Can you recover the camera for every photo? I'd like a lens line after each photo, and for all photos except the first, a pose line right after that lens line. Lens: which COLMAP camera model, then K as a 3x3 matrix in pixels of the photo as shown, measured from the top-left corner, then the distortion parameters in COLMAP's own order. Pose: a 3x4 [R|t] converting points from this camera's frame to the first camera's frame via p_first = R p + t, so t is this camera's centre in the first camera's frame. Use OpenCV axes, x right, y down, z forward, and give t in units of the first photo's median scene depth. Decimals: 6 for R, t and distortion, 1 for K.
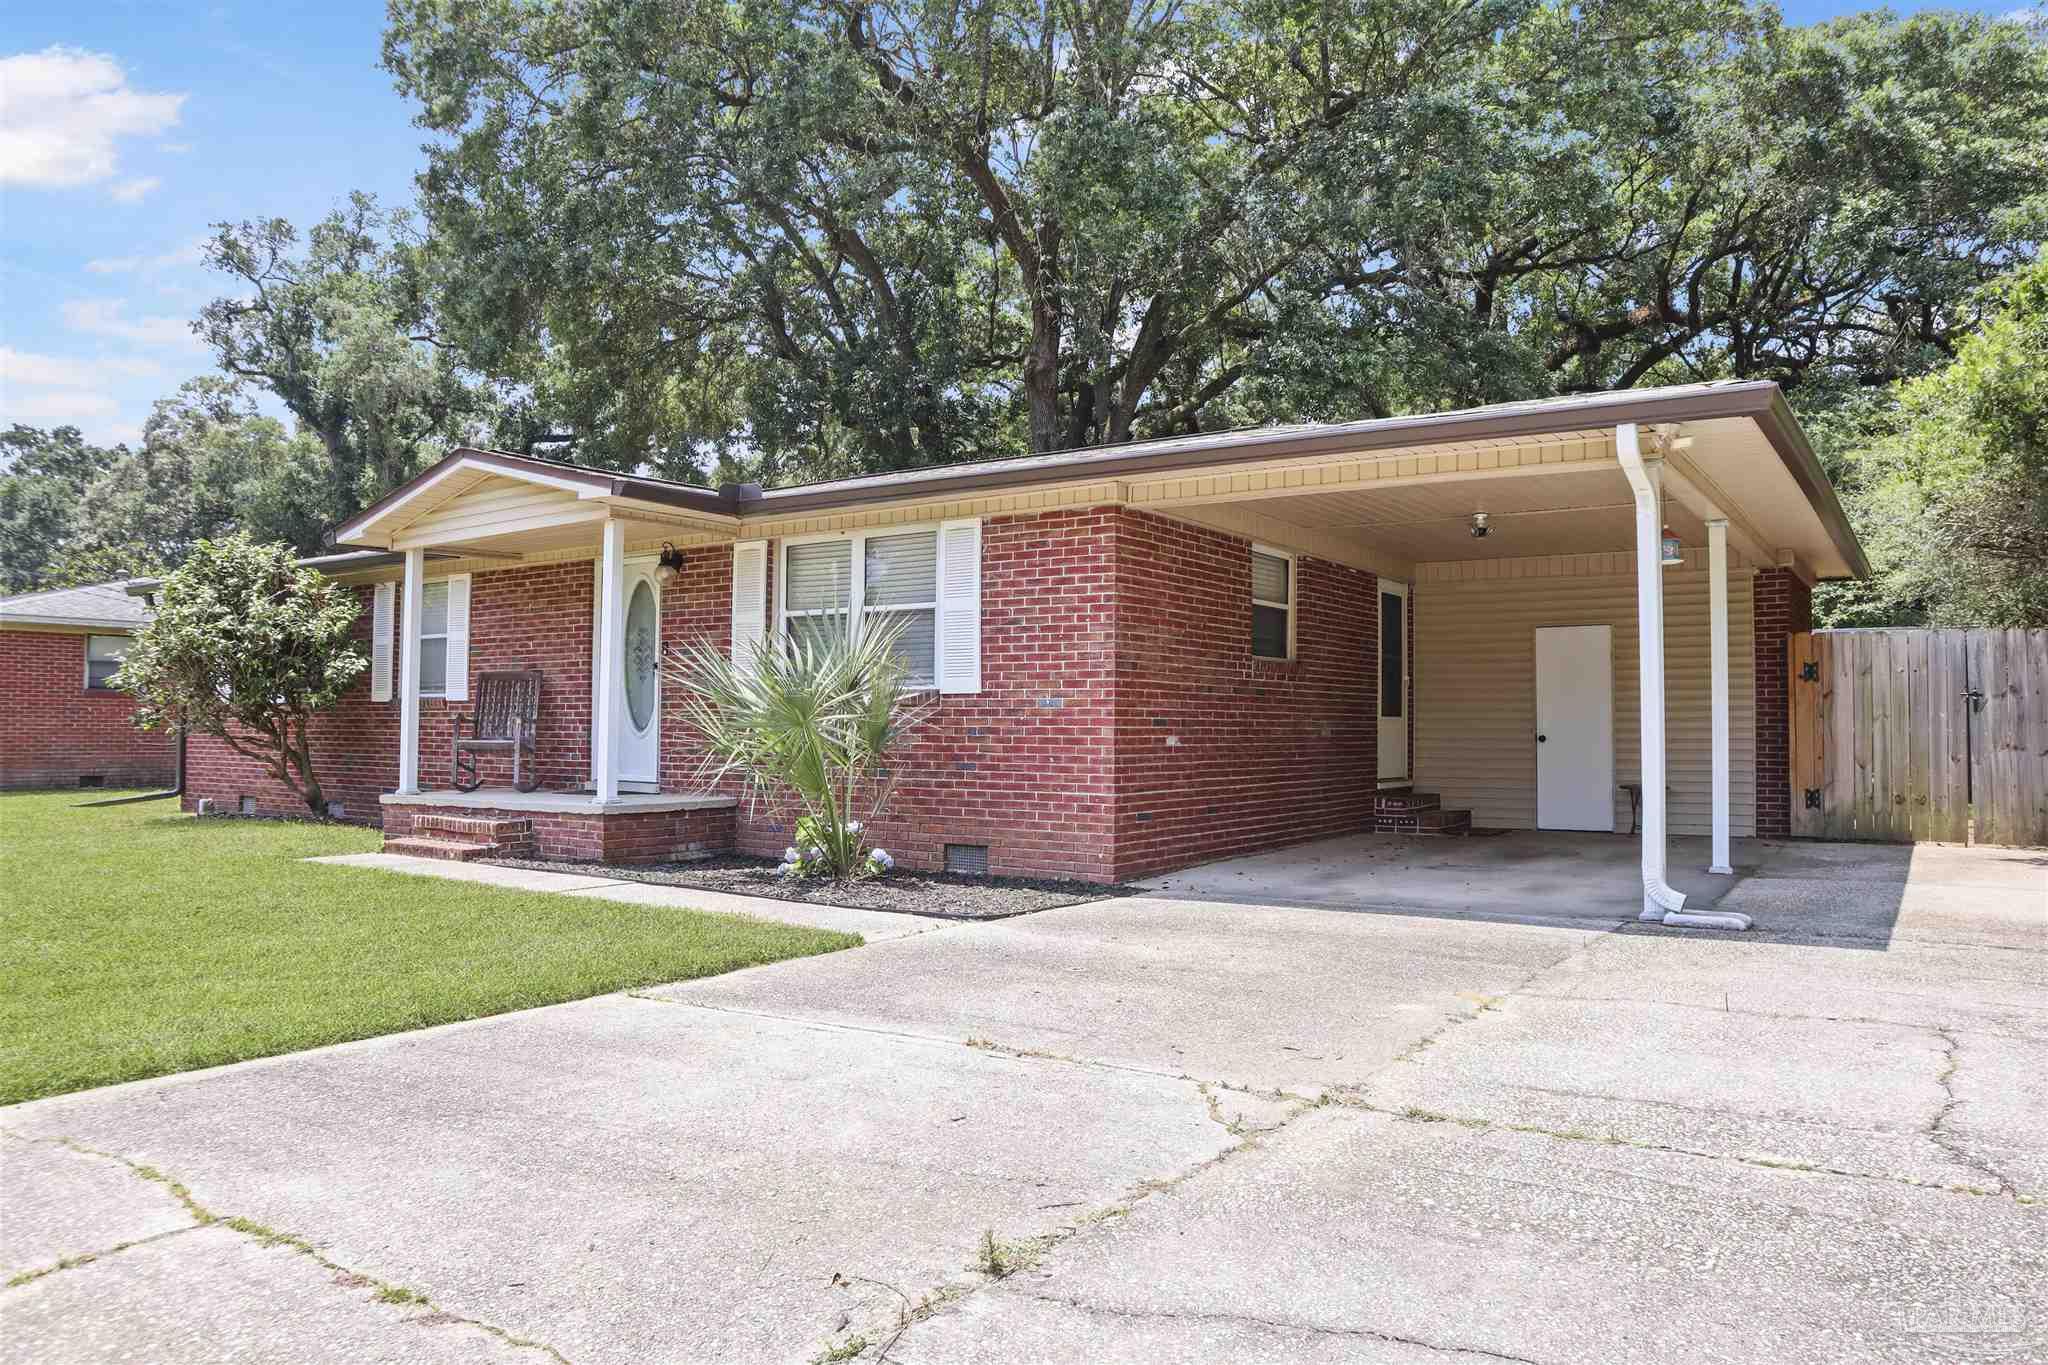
lens RADIAL K [[1413.6, 0, 1024.0], [0, 1413.6, 682.5], [0, 0, 1]] dist [-0.120096, 0.066615]
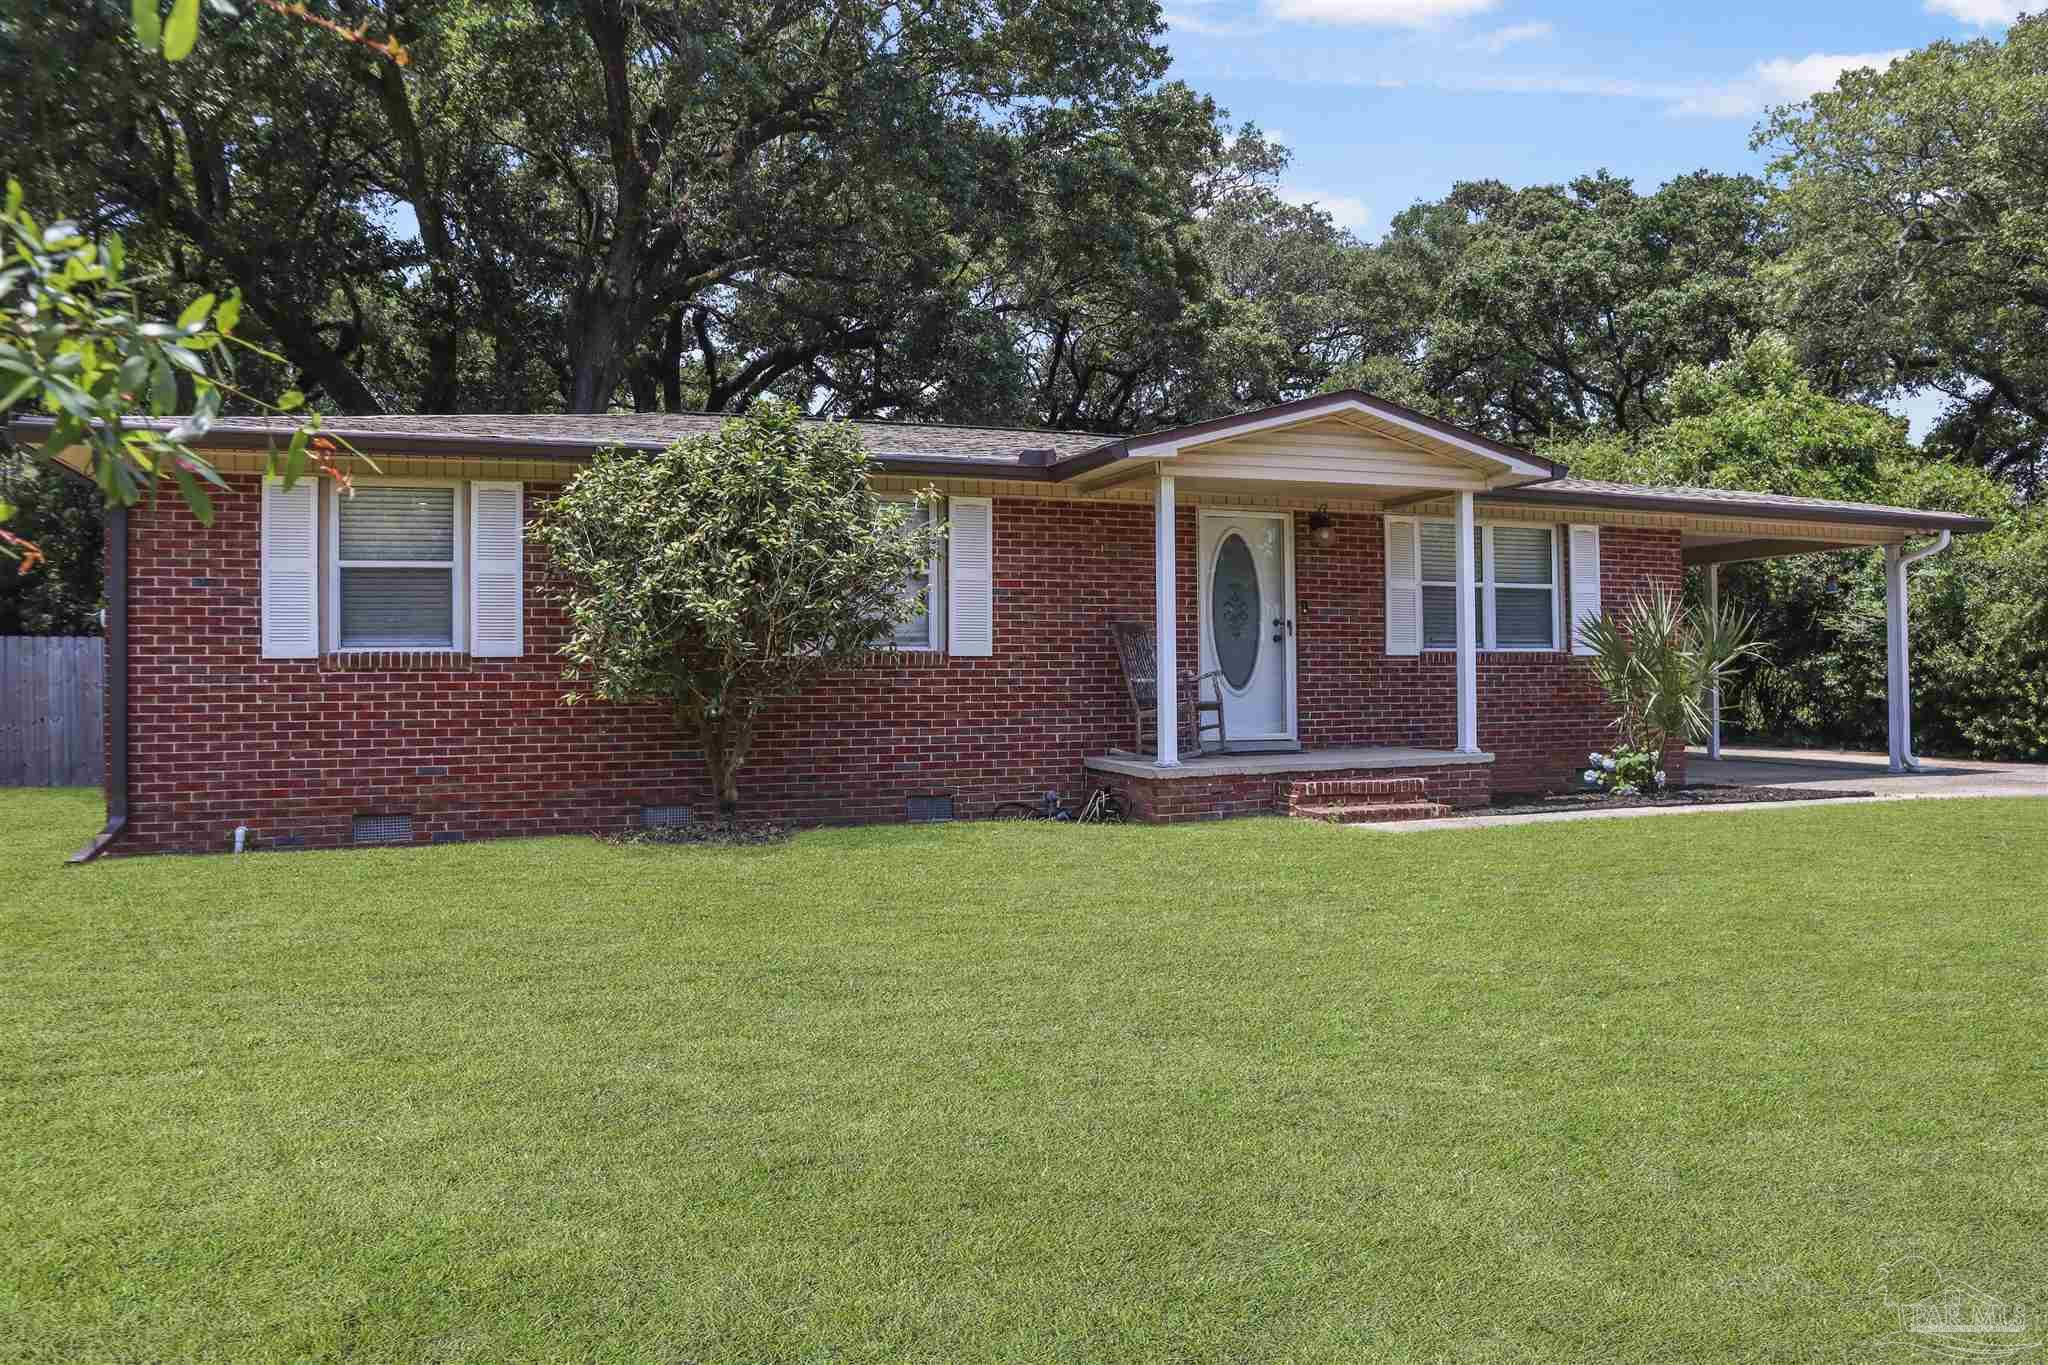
lens RADIAL K [[1413.6, 0, 1024.0], [0, 1413.6, 682.5], [0, 0, 1]] dist [-0.120096, 0.066615]
pose [[0.568617, -0.004343, 0.822591, -1.321892], [-0.014472, 0.999778, 0.015282, 0.019489], [-0.822475, -0.020594, 0.568428, 0.638818]]
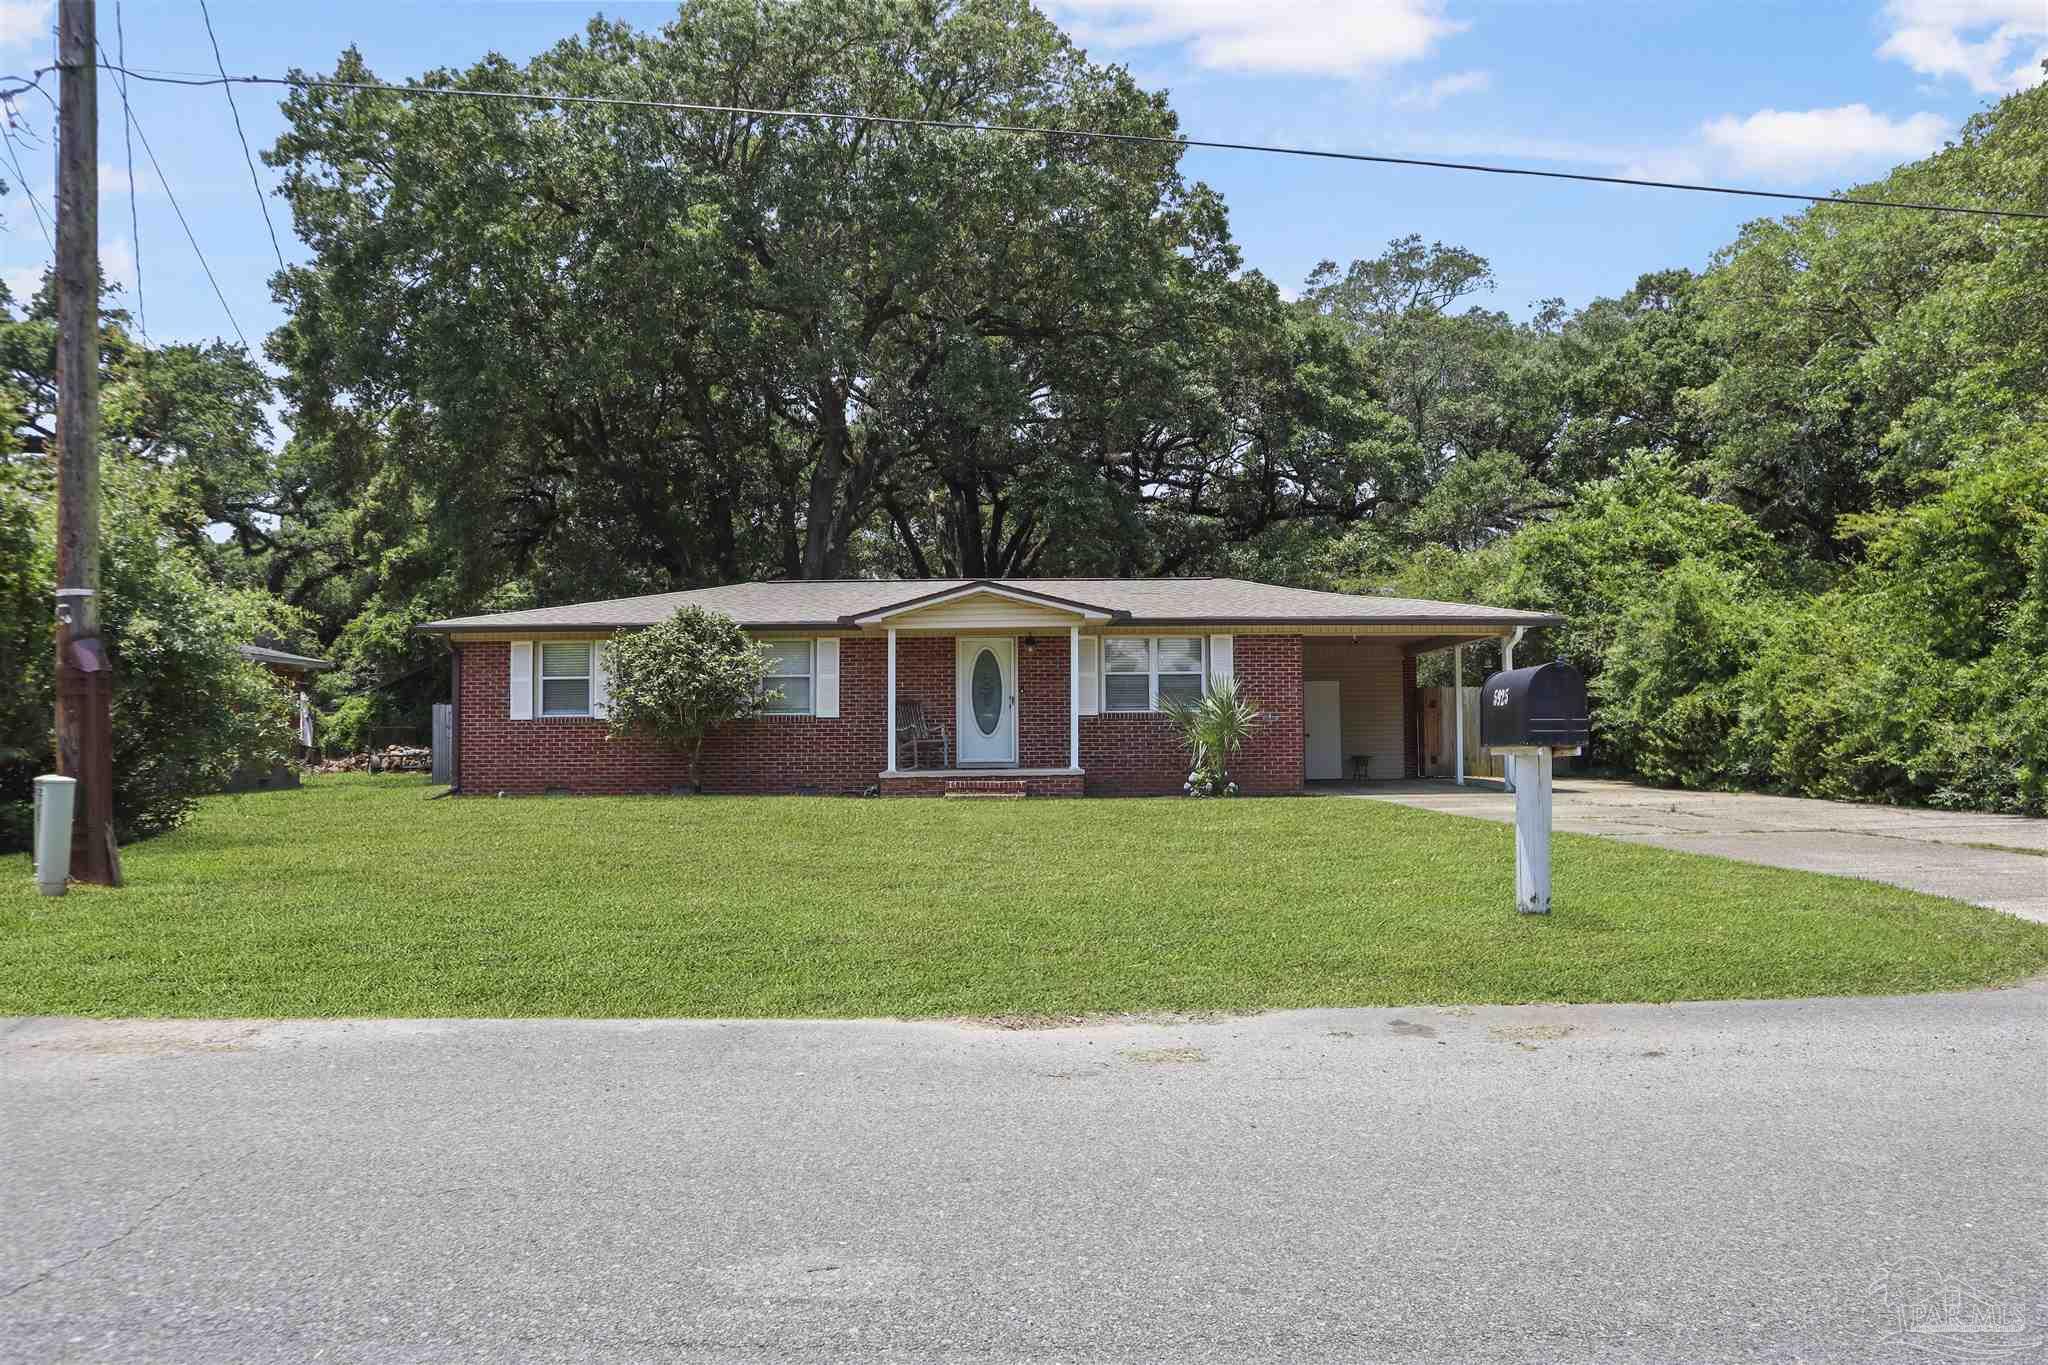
lens RADIAL K [[1428.8, 0, 1024.0], [0, 1428.8, 682.5], [0, 0, 1]] dist [-0.117642, 0.081784]
pose [[0.819047, 0.013368, 0.573570, -1.454069], [-0.008047, 0.999898, -0.011814, -0.011549], [-0.573669, 0.005061, 0.819071, -0.592955]]
